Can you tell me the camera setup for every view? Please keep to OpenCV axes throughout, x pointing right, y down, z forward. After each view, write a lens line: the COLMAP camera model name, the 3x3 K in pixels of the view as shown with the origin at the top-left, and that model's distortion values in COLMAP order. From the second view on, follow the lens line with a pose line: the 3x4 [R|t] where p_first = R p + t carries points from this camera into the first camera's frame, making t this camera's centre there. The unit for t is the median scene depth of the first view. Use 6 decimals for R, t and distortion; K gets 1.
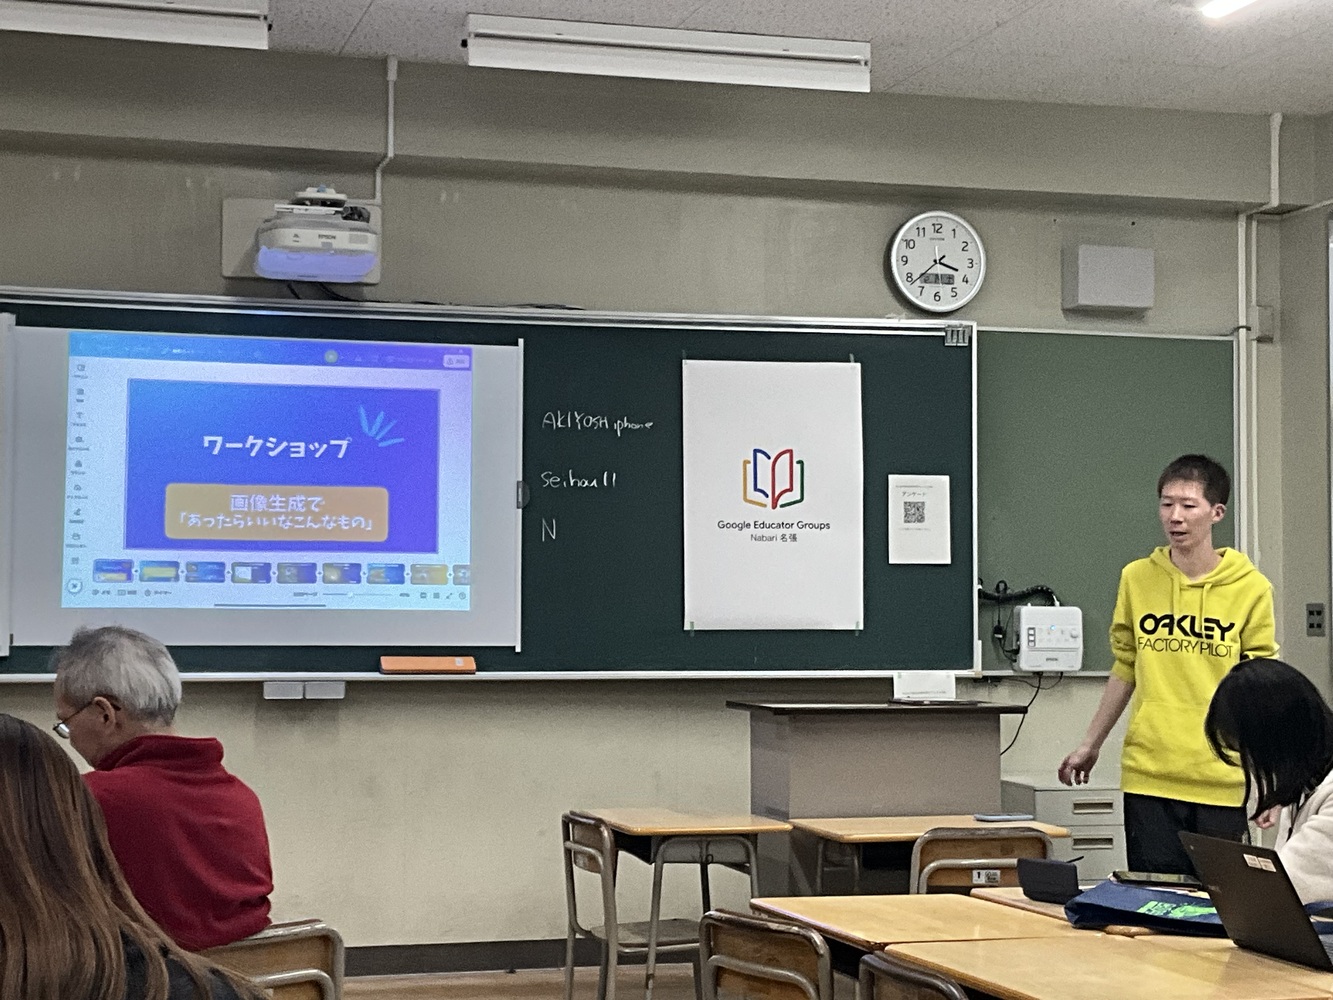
lens RADIAL K [[2364.6, 0, 666.5], [0, 2364.6, 500.0], [0, 0, 1]] dist [0.049768, 0.203865]
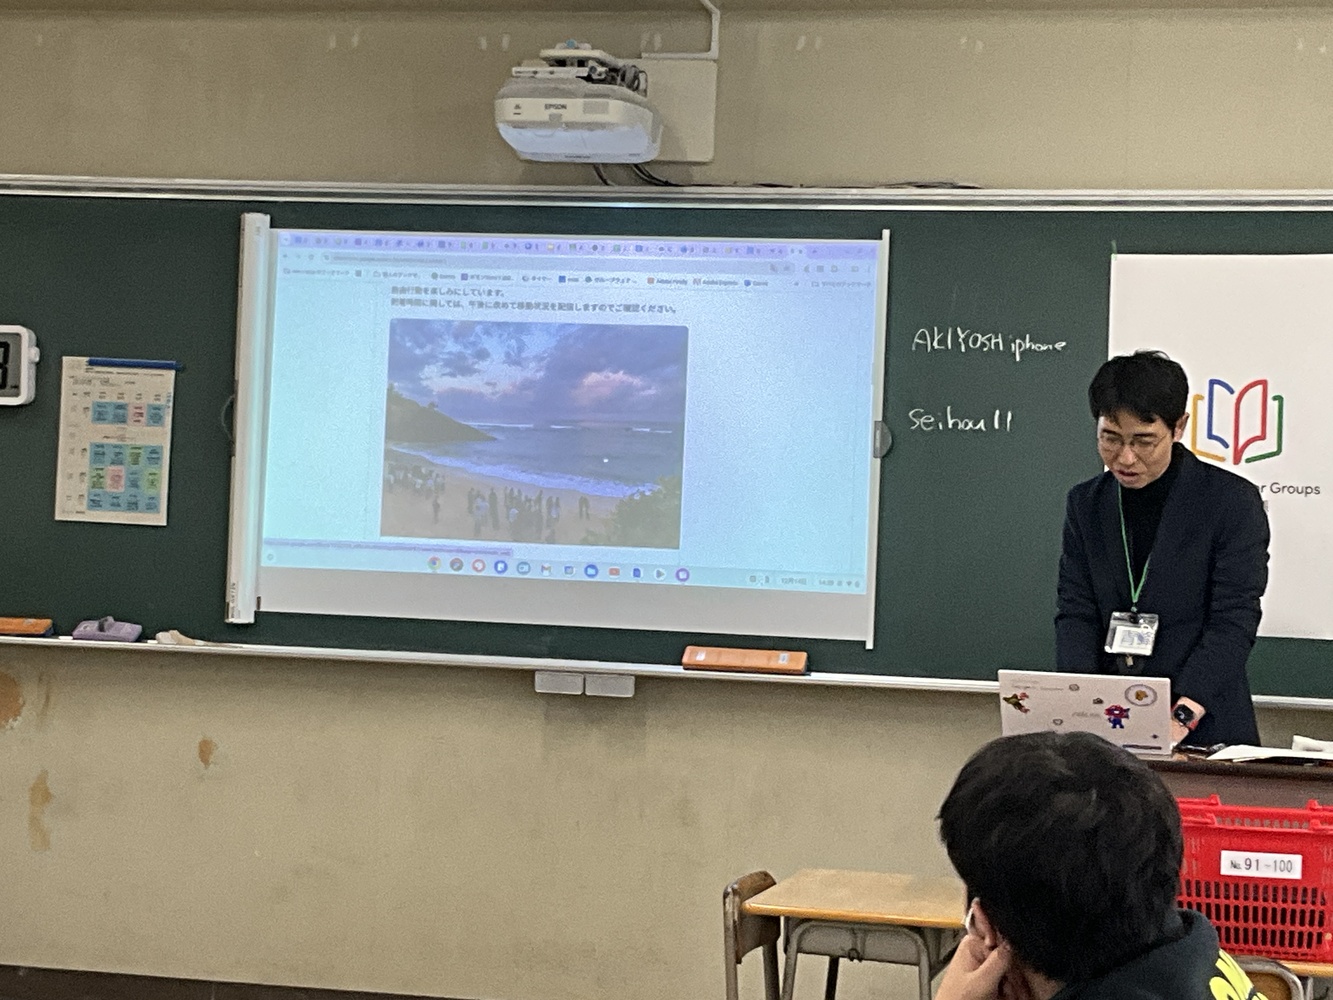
lens RADIAL K [[2886.0, 0, 666.5], [0, 2886.0, 500.0], [0, 0, 1]] dist [0.080591, 0.385503]
pose [[0.876678, 0.026315, -0.480358, 0.317411], [-0.010276, 0.999299, 0.035990, -0.015188], [0.480968, -0.026616, 0.876334, 0.166417]]
